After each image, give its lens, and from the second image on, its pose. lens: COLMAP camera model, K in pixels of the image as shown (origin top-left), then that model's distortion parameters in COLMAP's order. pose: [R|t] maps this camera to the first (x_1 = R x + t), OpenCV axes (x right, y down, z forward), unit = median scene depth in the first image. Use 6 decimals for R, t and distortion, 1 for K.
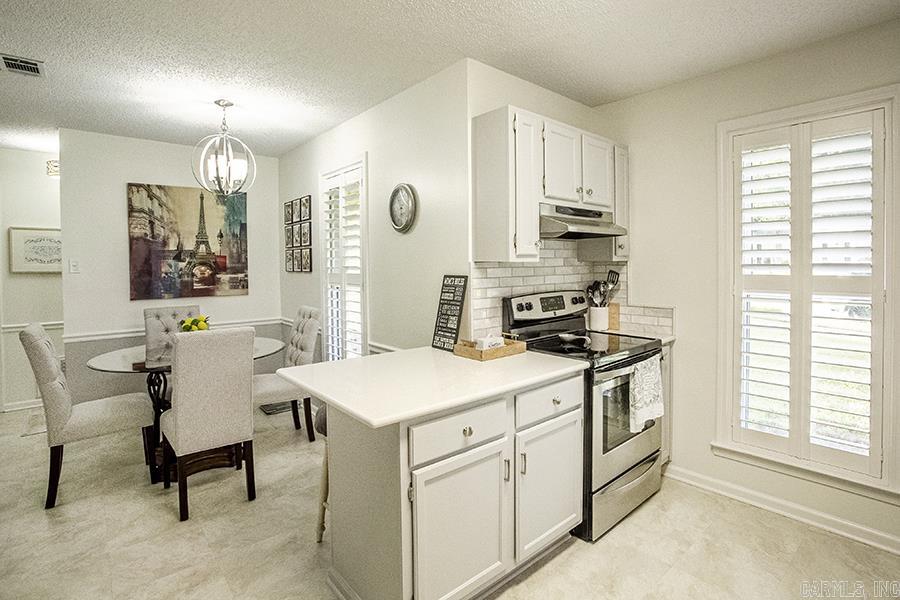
lens RADIAL K [[456.7, 0, 446.2], [0, 456.7, 274.4], [0, 0, 1]] dist [-0.047215, 0.025006]
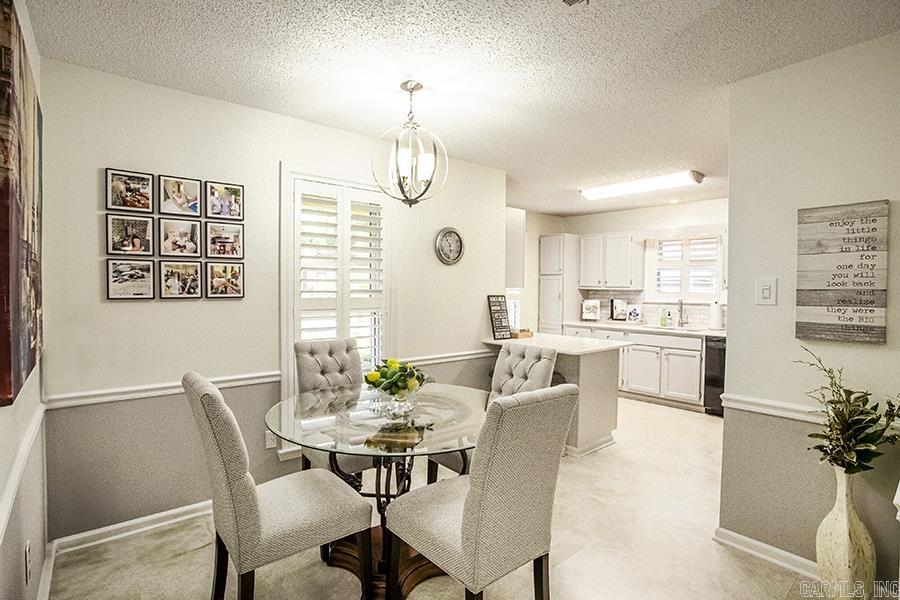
lens RADIAL K [[439.4, 0, 454.8], [0, 439.4, 295.8], [0, 0, 1]] dist [-0.059339, 0.021651]
pose [[-0.005990, -0.012139, 0.999908, -1.748343], [0.019324, 0.999738, 0.012252, -0.018284], [-0.999795, 0.019396, -0.005754, 1.248439]]
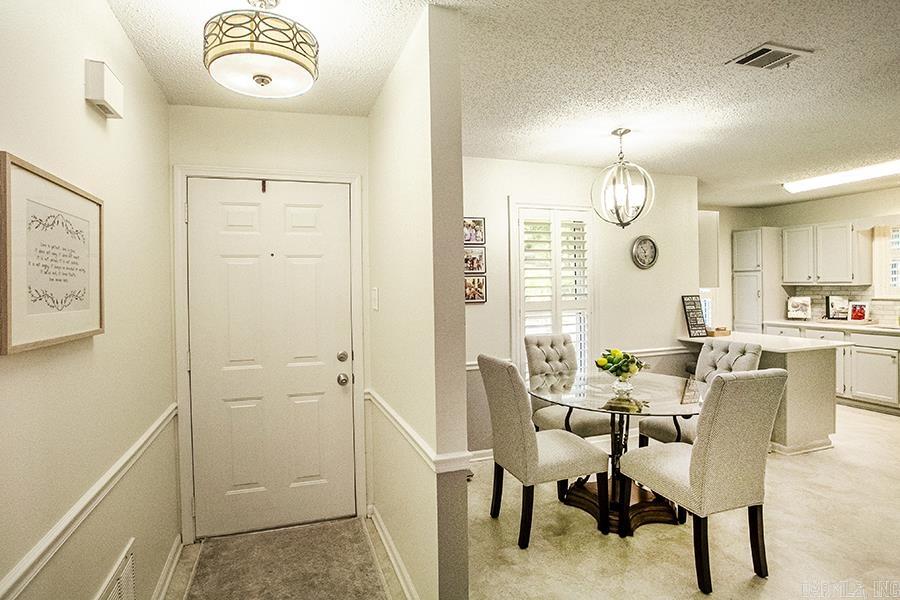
lens RADIAL K [[454.1, 0, 447.8], [0, 454.1, 289.4], [0, 0, 1]] dist [-0.048669, 0.031328]
pose [[0.352597, -0.006991, 0.935749, -2.152176], [0.040669, 0.999142, -0.007860, -0.049063], [-0.934891, 0.040828, 0.352578, 1.368445]]
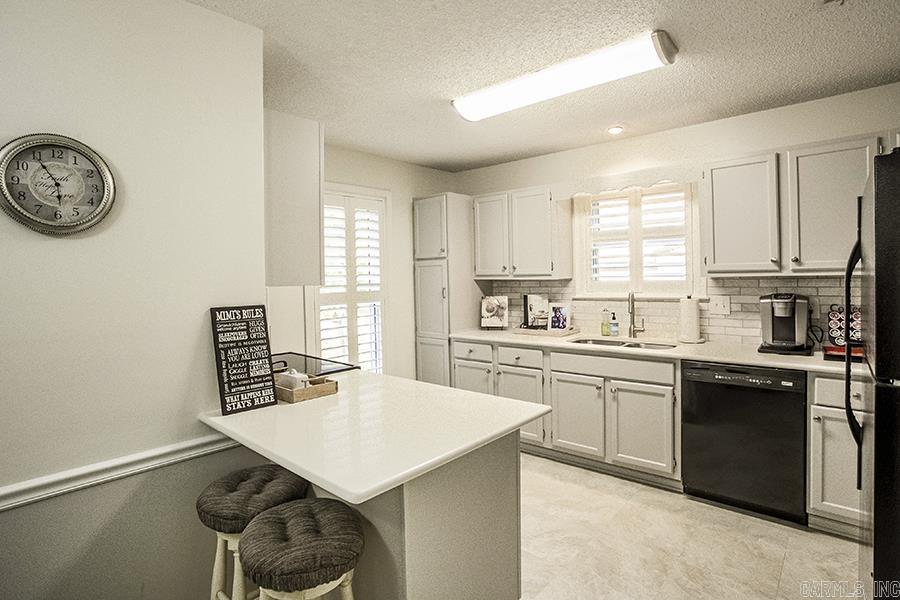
lens RADIAL K [[456.7, 0, 446.2], [0, 456.7, 274.4], [0, 0, 1]] dist [-0.047215, 0.025006]
pose [[-0.132187, 0.013412, 0.991134, -0.766211], [0.050508, 0.998701, -0.006778, -0.027877], [-0.989937, 0.049165, -0.132692, 0.789737]]
